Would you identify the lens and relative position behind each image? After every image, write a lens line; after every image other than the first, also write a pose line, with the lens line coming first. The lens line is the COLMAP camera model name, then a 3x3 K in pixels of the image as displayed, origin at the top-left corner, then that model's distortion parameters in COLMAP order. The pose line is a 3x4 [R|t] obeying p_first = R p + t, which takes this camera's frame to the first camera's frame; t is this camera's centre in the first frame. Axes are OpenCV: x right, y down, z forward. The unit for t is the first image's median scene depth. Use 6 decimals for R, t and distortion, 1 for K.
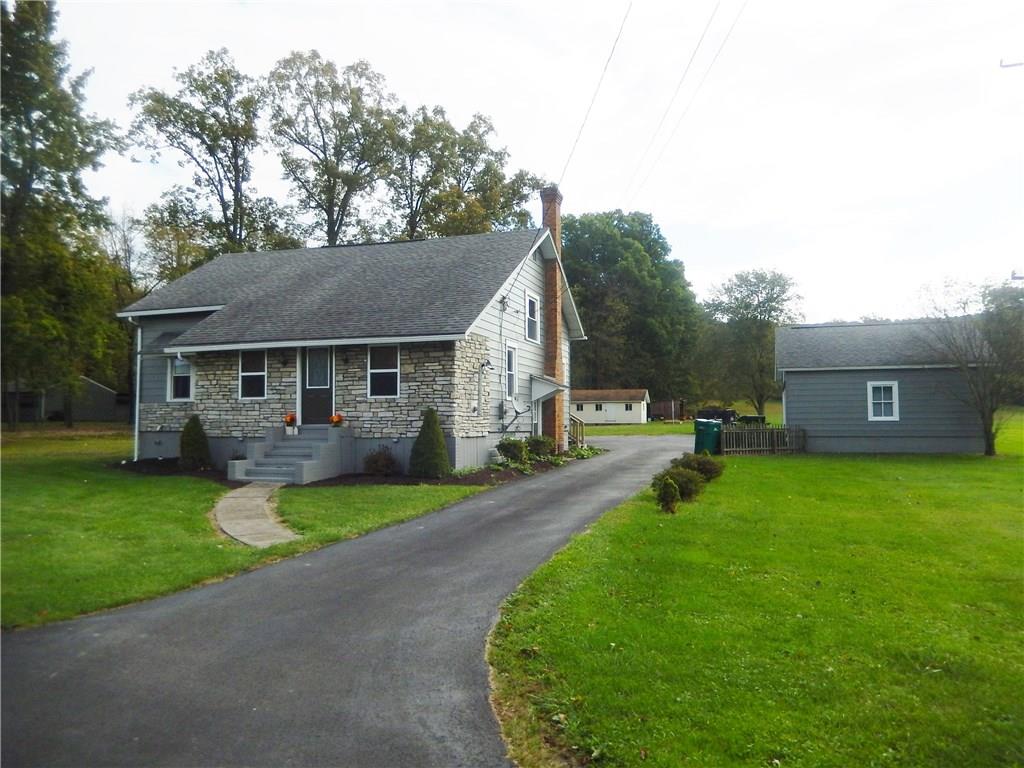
lens RADIAL K [[756.6, 0, 513.0], [0, 756.6, 383.4], [0, 0, 1]] dist [-0.026253, 0.004526]
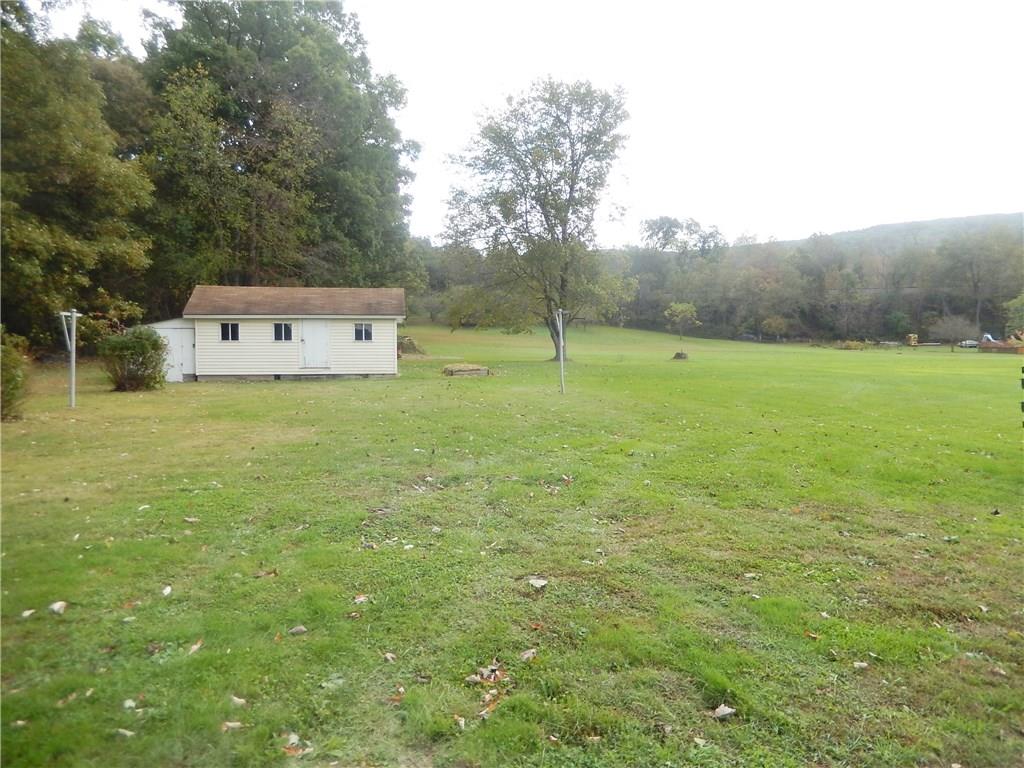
lens RADIAL K [[756.6, 0, 512.0], [0, 756.6, 382.8], [0, 0, 1]] dist [-0.026253, 0.004526]
pose [[0.885513, -0.014029, 0.464404, 0.131724], [-0.031290, 0.995474, 0.089735, 0.063205], [-0.463561, -0.093993, 0.881066, 2.000961]]
